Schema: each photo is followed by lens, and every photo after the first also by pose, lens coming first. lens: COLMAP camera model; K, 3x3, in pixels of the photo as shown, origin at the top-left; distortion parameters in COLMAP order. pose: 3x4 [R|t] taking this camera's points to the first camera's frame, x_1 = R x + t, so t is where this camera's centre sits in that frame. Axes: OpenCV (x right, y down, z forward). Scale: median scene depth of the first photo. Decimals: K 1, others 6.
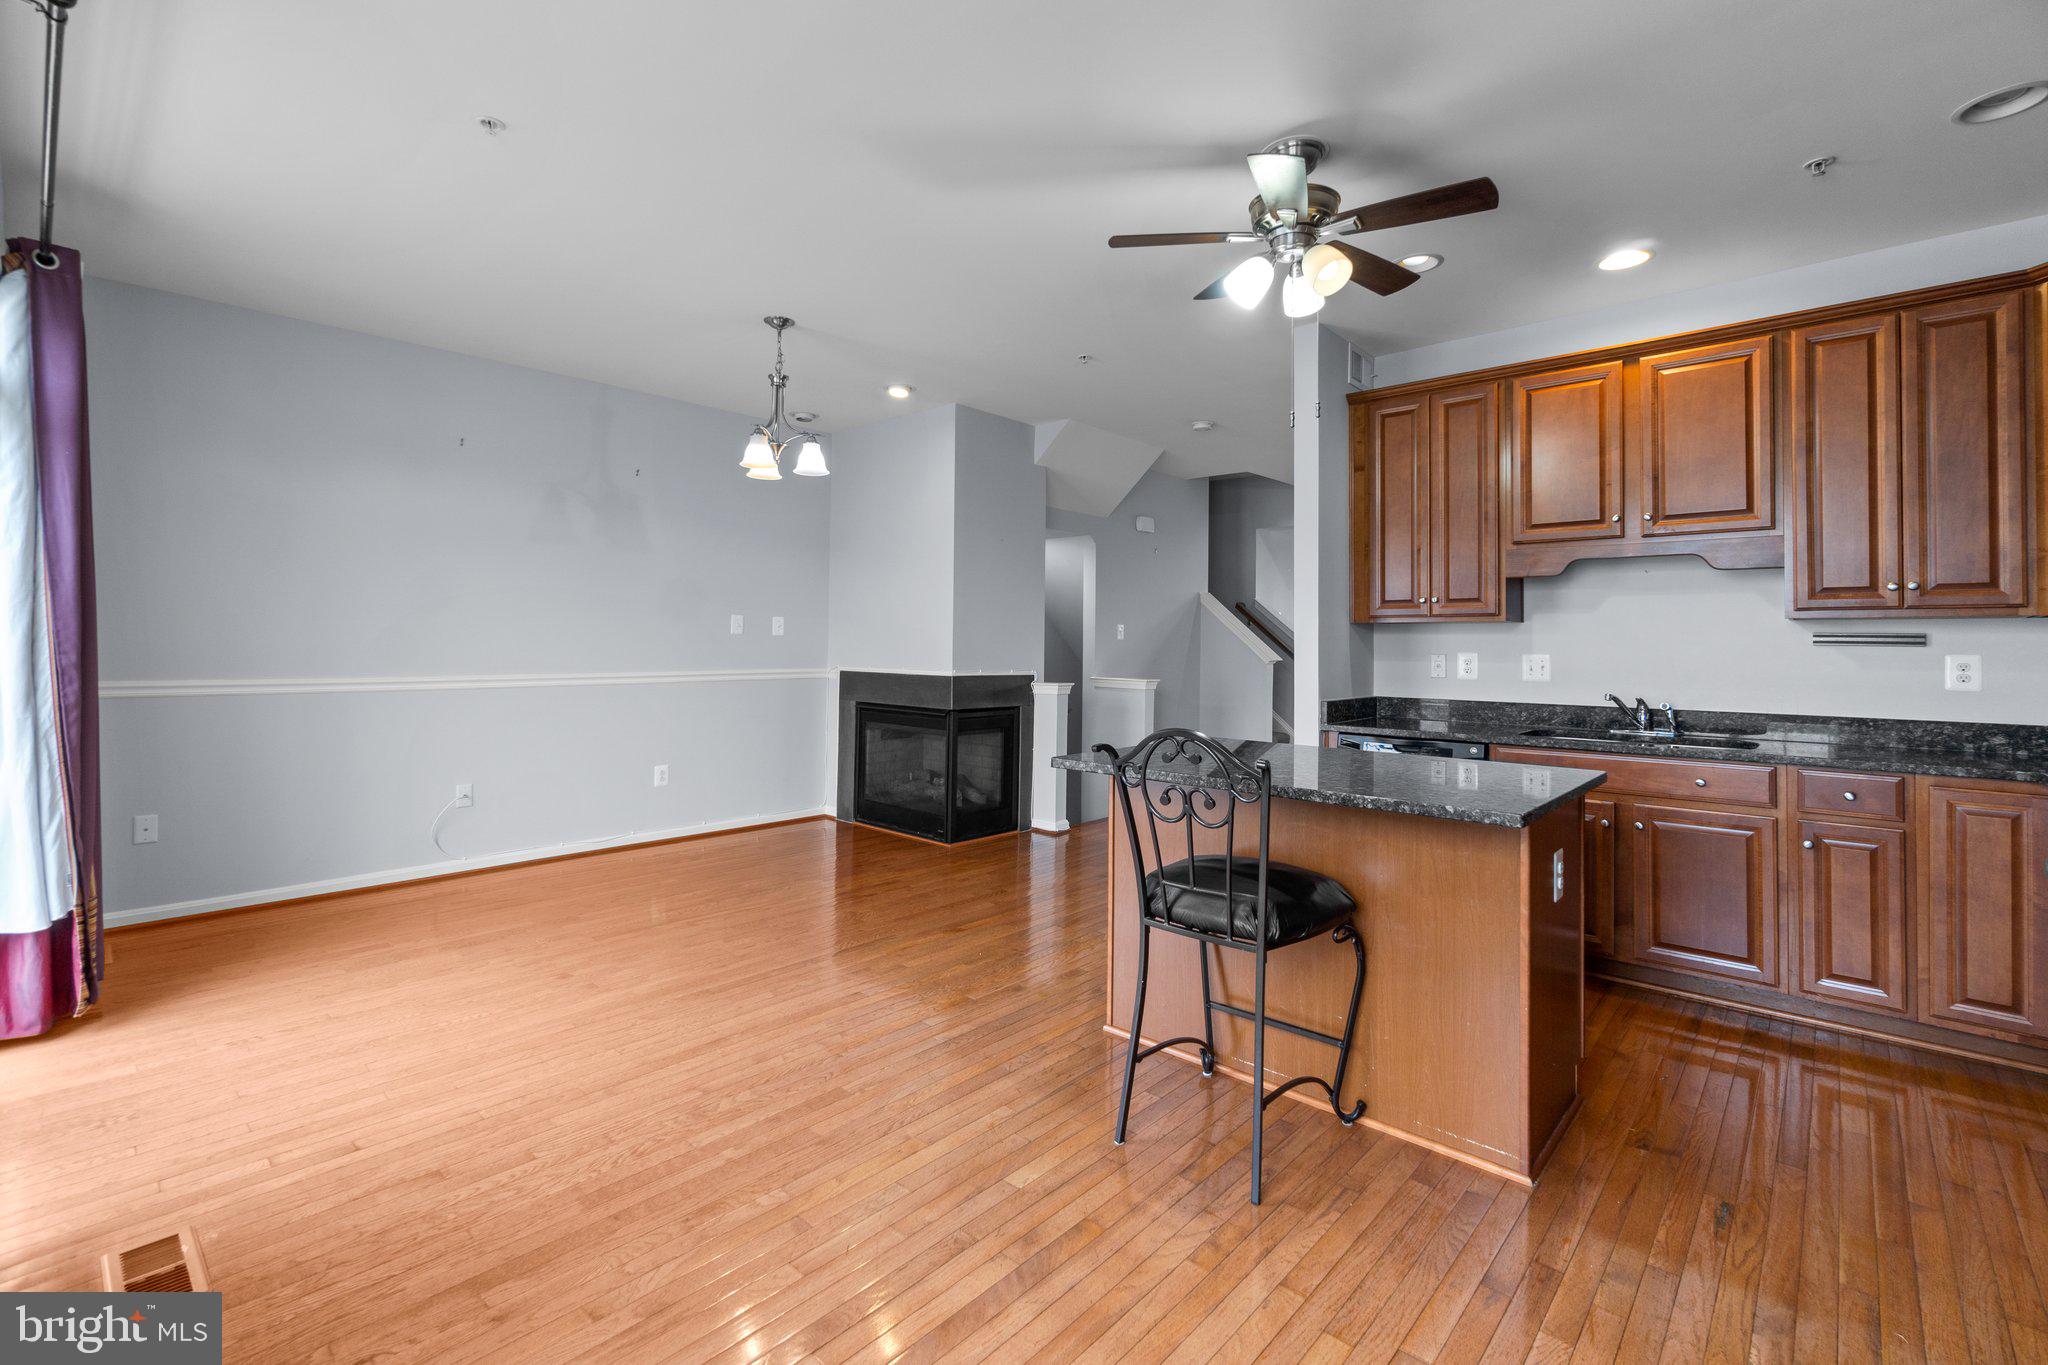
lens RADIAL K [[904.7, 0, 1007.3], [0, 904.7, 626.3], [0, 0, 1]] dist [-0.002569, -0.000177]
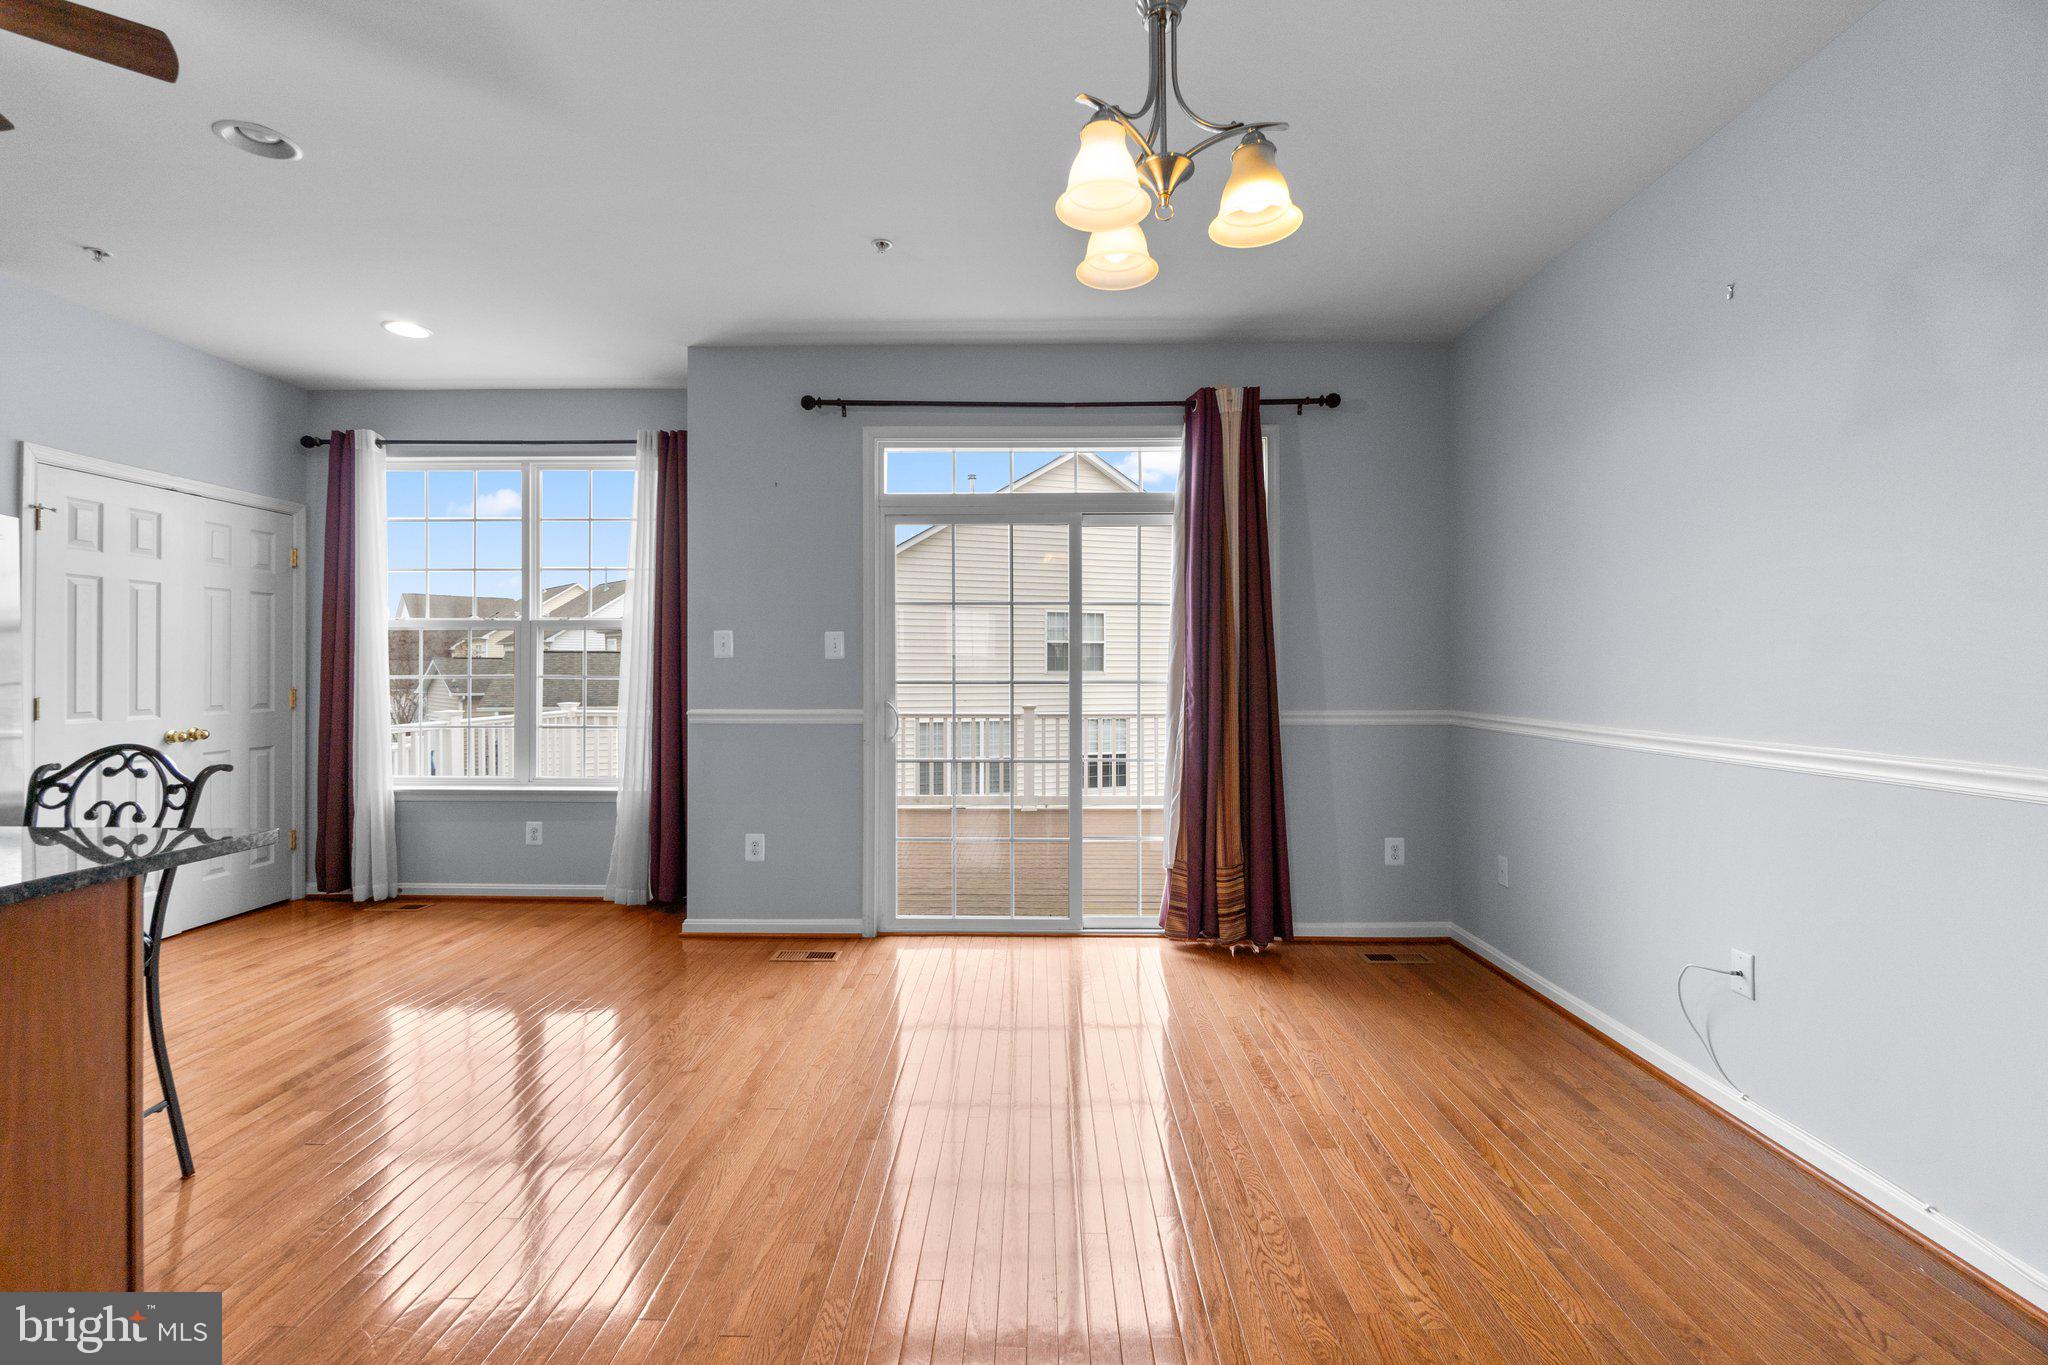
lens RADIAL K [[877.5, 0, 1018.6], [0, 877.5, 675.2], [0, 0, 1]] dist [-0.013010, 0.000283]
pose [[-0.742640, -0.008224, -0.669640, 0.063992], [0.004121, 0.999850, -0.016850, 0.035650], [0.669678, -0.015273, -0.742494, 1.621163]]
